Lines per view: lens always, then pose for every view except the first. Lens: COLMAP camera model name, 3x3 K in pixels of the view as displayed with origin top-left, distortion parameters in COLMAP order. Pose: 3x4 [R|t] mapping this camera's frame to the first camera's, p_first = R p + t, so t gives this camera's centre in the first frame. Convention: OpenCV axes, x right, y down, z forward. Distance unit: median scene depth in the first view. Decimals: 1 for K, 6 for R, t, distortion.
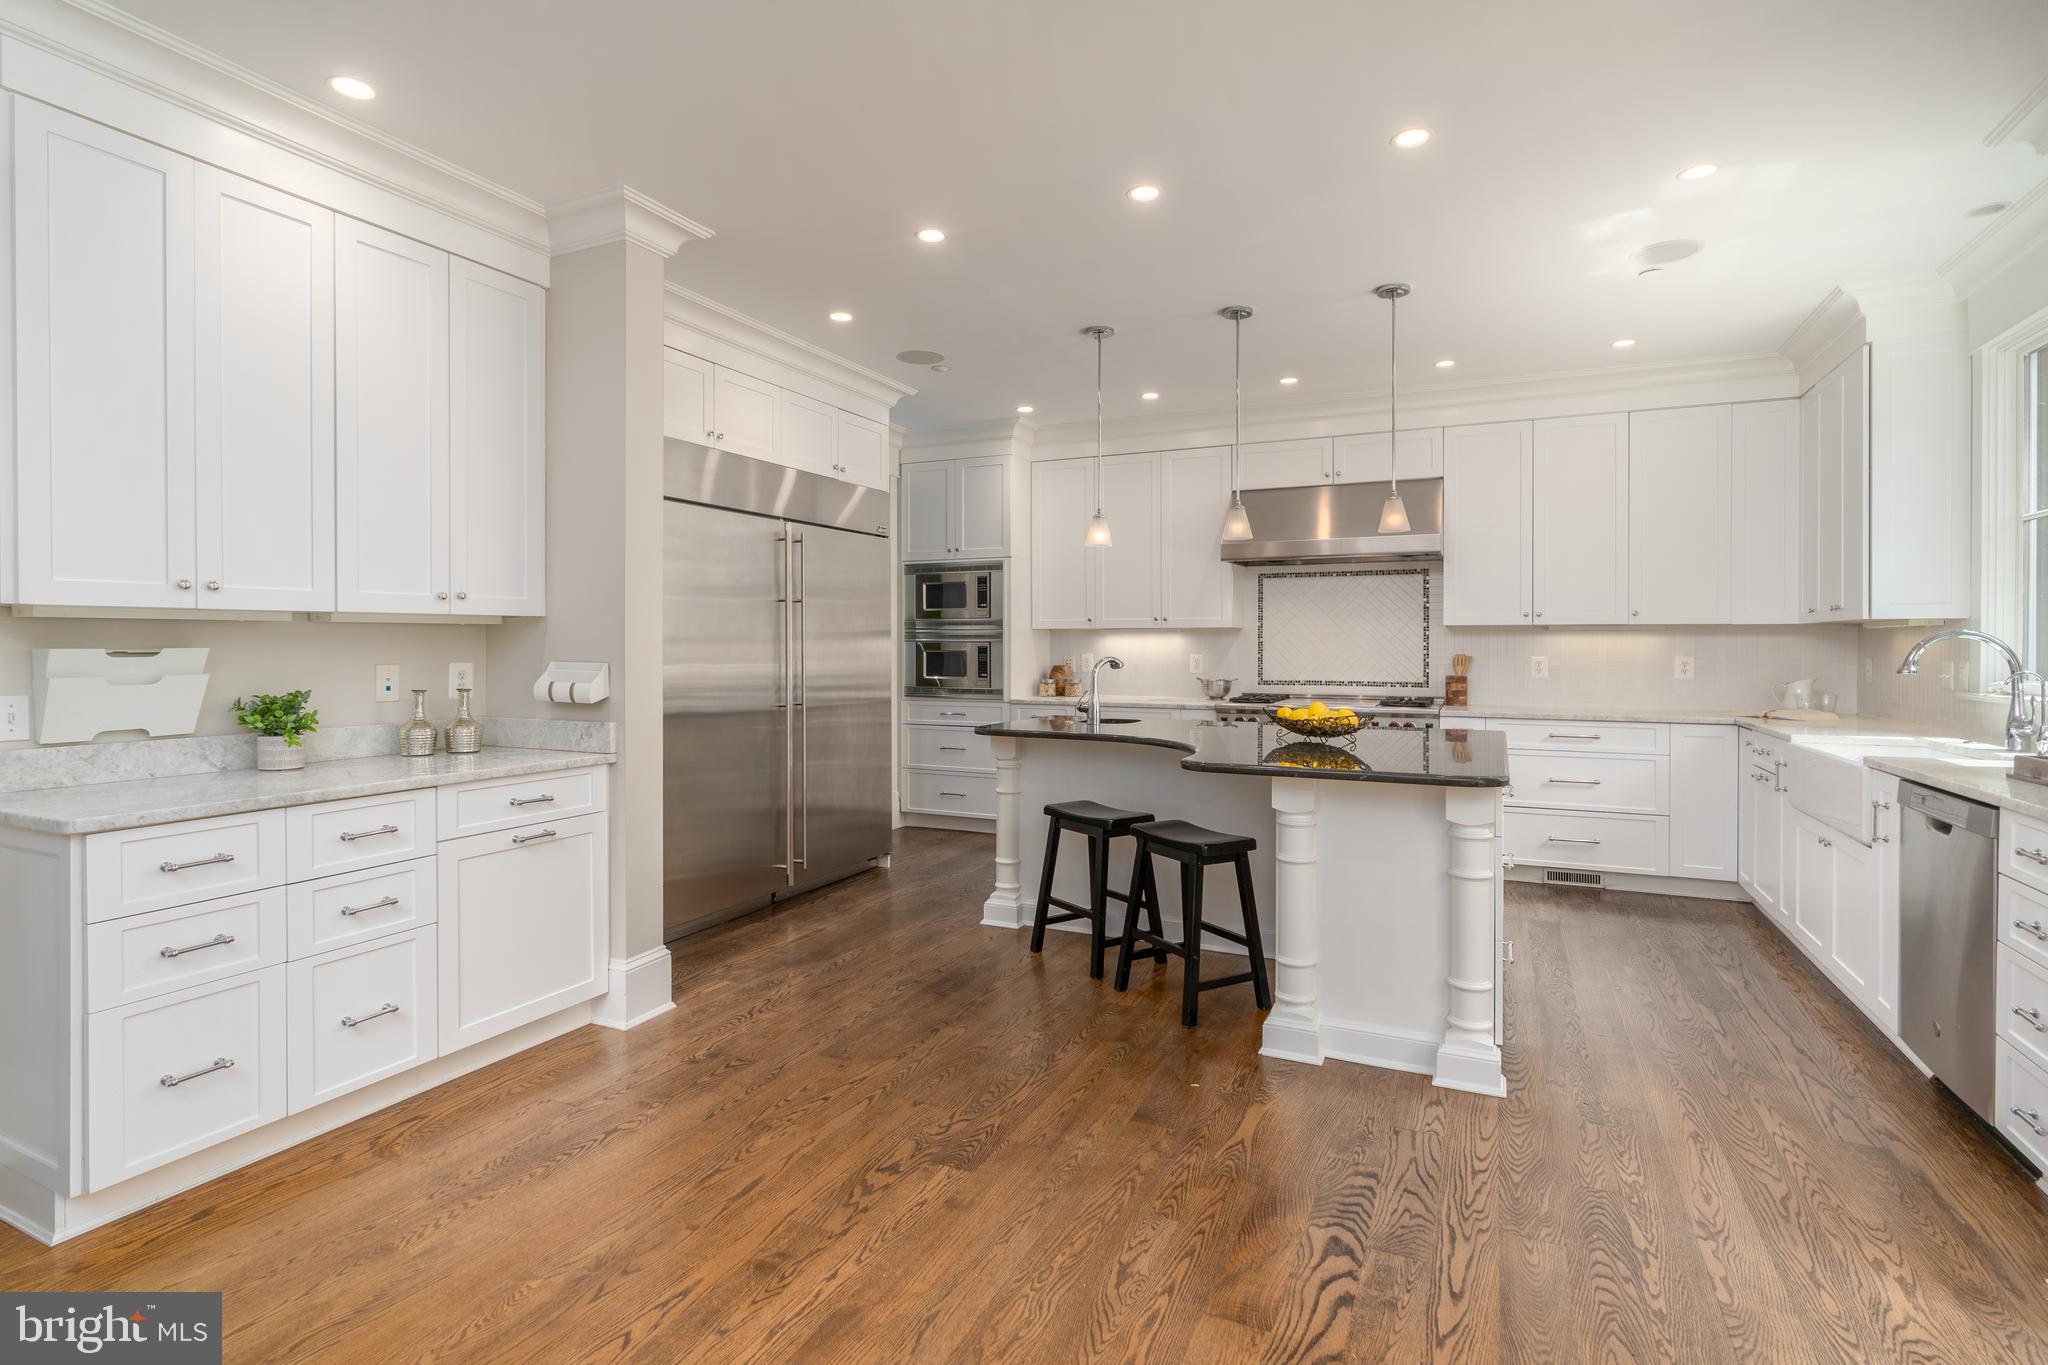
lens RADIAL K [[977.2, 0, 1074.1], [0, 977.2, 649.0], [0, 0, 1]] dist [-0.005648, 0.001949]
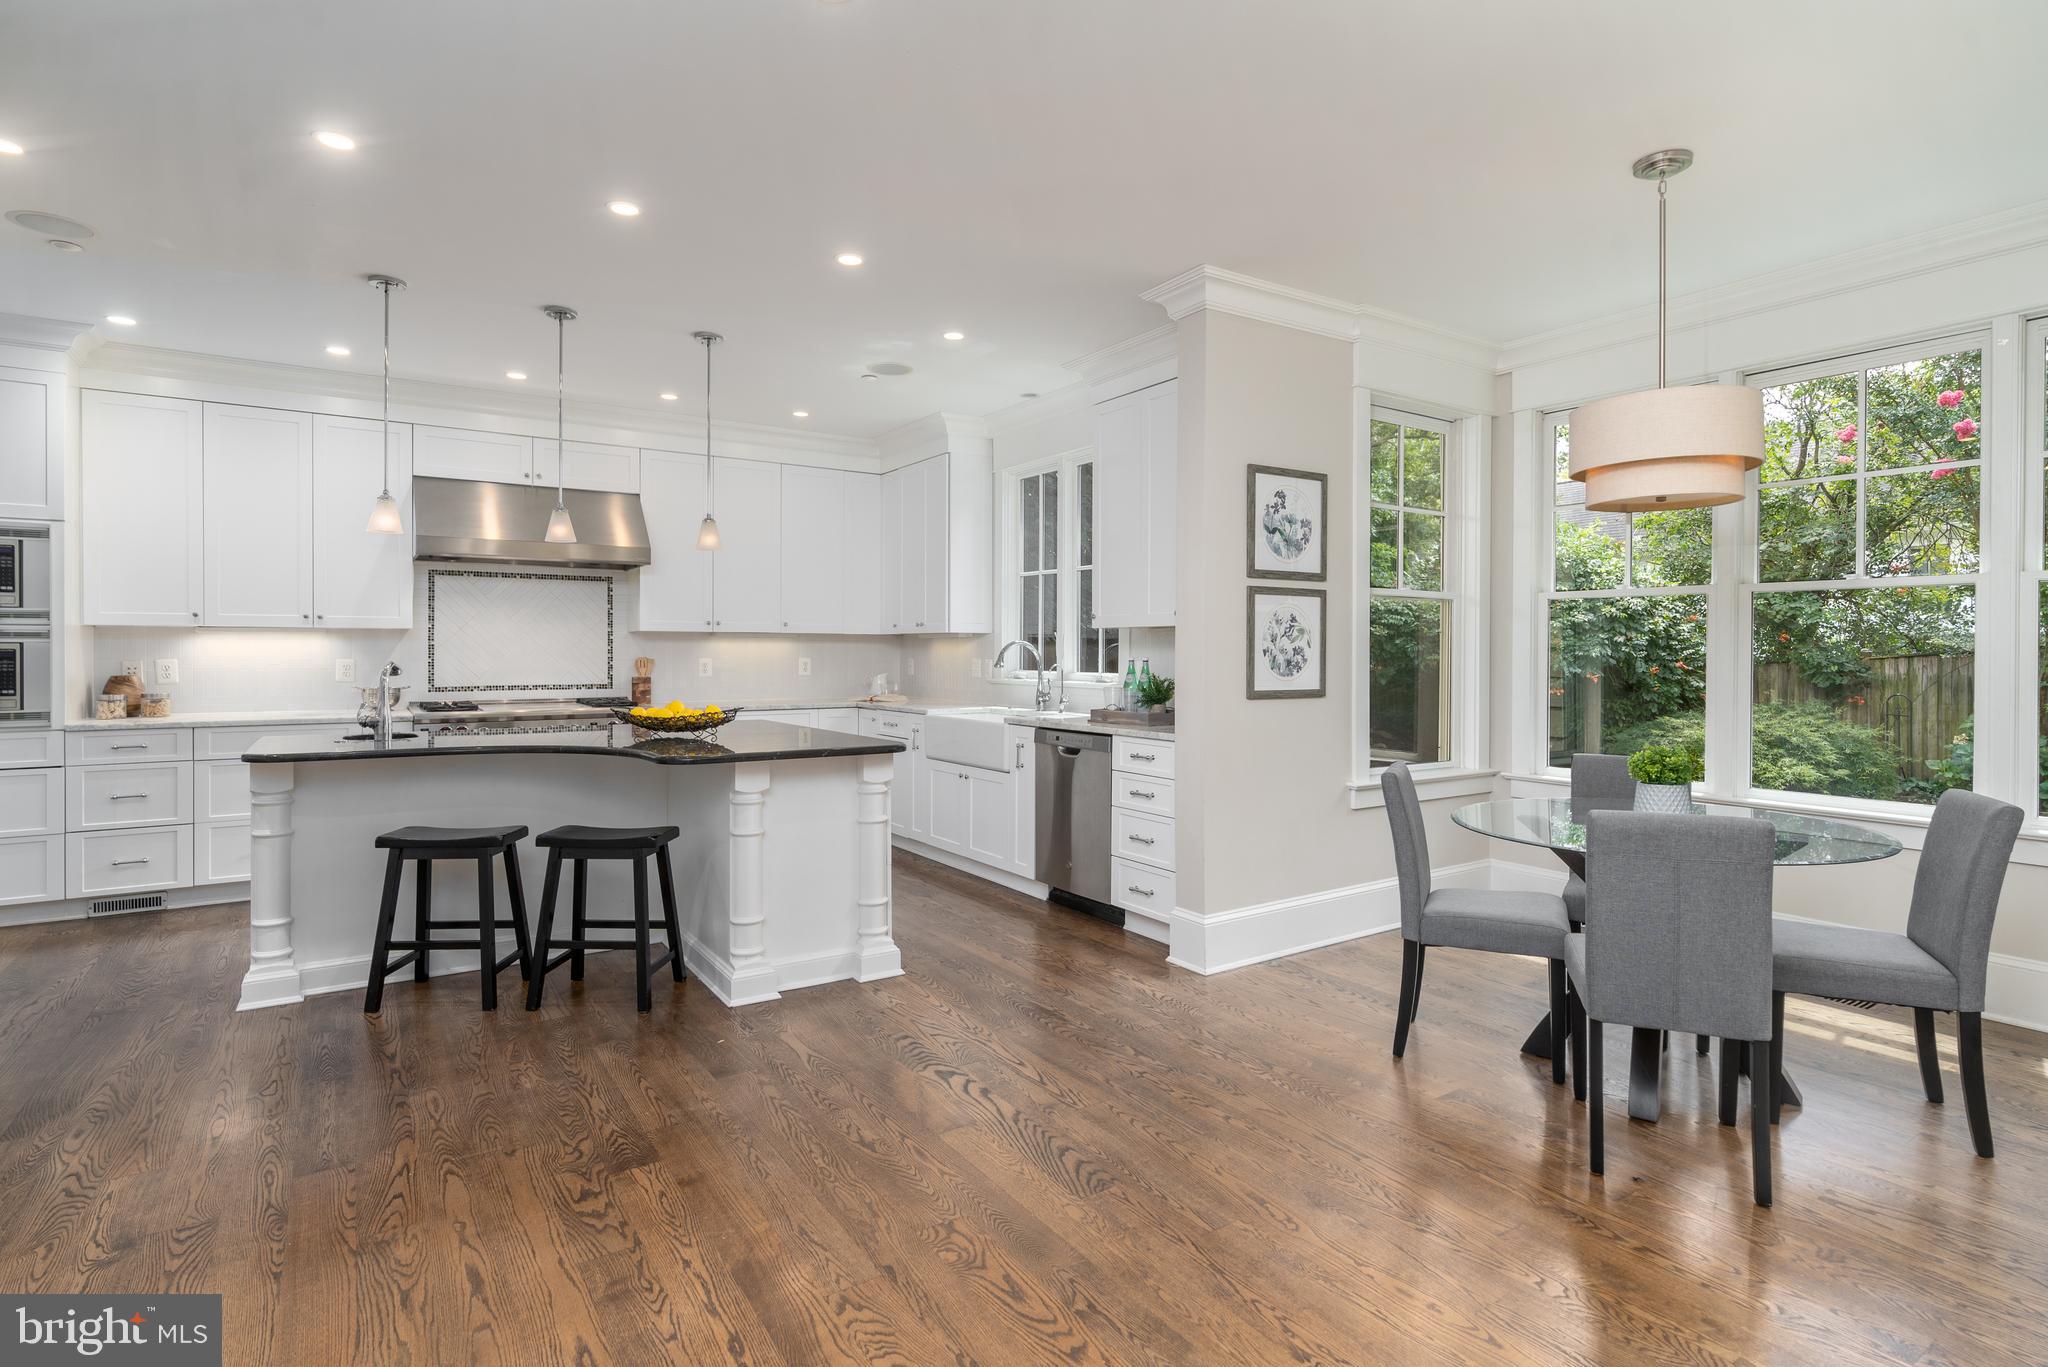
lens RADIAL K [[977.2, 0, 1026.6], [0, 977.2, 667.0], [0, 0, 1]] dist [-0.005648, 0.001949]
pose [[0.536188, -0.013340, 0.843993, -0.410270], [0.000744, 0.999882, 0.015332, -0.000343], [-0.844098, -0.007593, 0.536135, 0.067833]]
